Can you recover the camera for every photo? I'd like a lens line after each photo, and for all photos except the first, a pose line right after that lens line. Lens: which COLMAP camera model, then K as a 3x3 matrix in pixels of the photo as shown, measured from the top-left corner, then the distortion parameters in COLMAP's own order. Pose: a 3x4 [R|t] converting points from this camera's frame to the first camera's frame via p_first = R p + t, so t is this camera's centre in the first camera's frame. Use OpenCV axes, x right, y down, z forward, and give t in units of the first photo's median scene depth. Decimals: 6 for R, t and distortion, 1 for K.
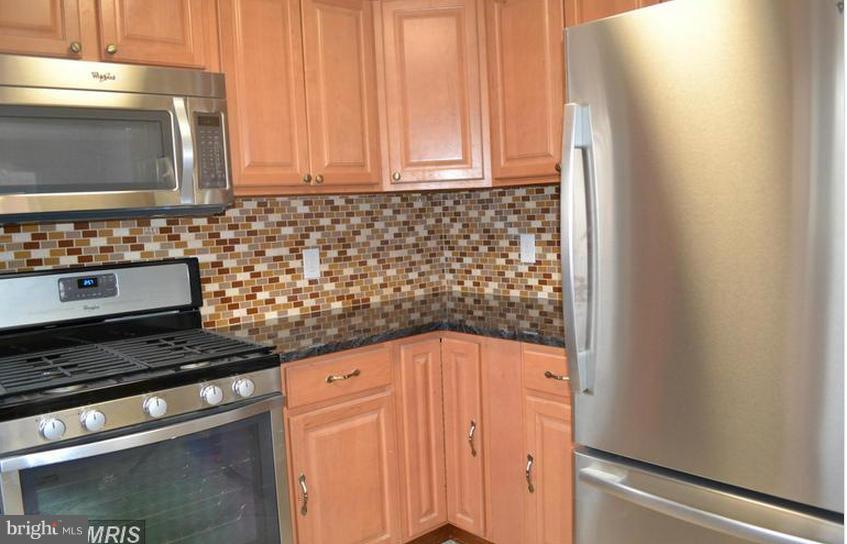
lens RADIAL K [[736.5, 0, 423.5], [0, 736.5, 273.4], [0, 0, 1]] dist [0.014915, 0.000688]
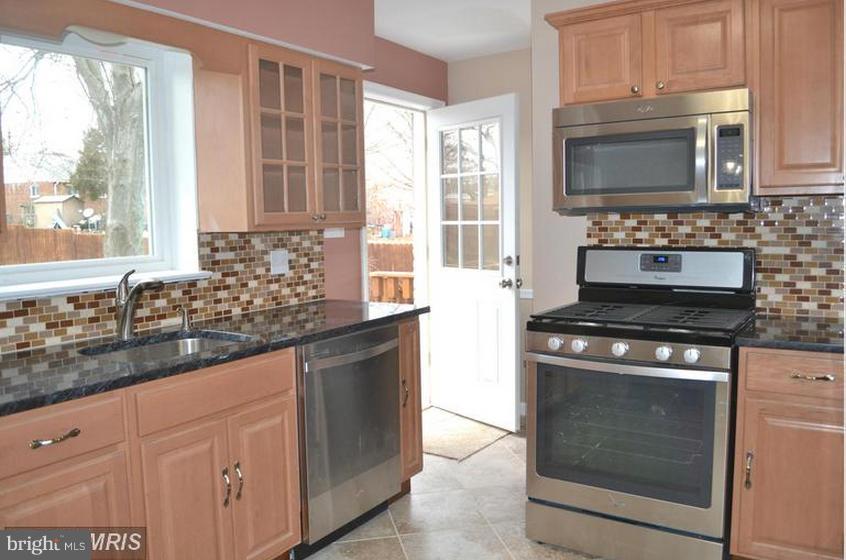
lens RADIAL K [[674.8, 0, 420.8], [0, 674.8, 277.4], [0, 0, 1]] dist [-0.083996, 0.008015]
pose [[0.269008, 0.126981, -0.954731, 0.549552], [-0.083486, 0.990614, 0.108231, -0.046432], [0.959513, 0.050591, 0.277084, 0.238646]]
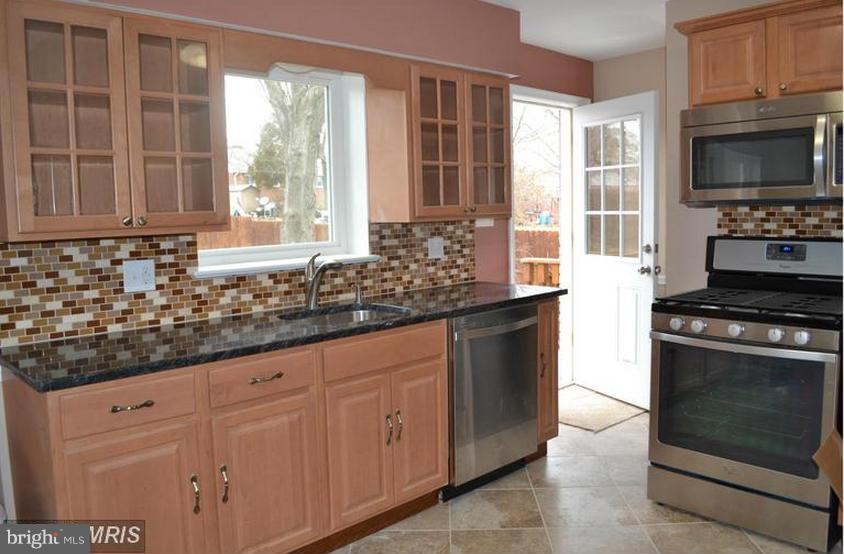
lens RADIAL K [[673.2, 0, 421.4], [0, 673.2, 277.7], [0, 0, 1]] dist [-0.083996, 0.008015]
pose [[0.039863, 0.149594, -0.987944, 0.720769], [-0.069620, 0.986742, 0.146603, -0.064391], [0.996777, 0.062937, 0.049749, 0.232144]]
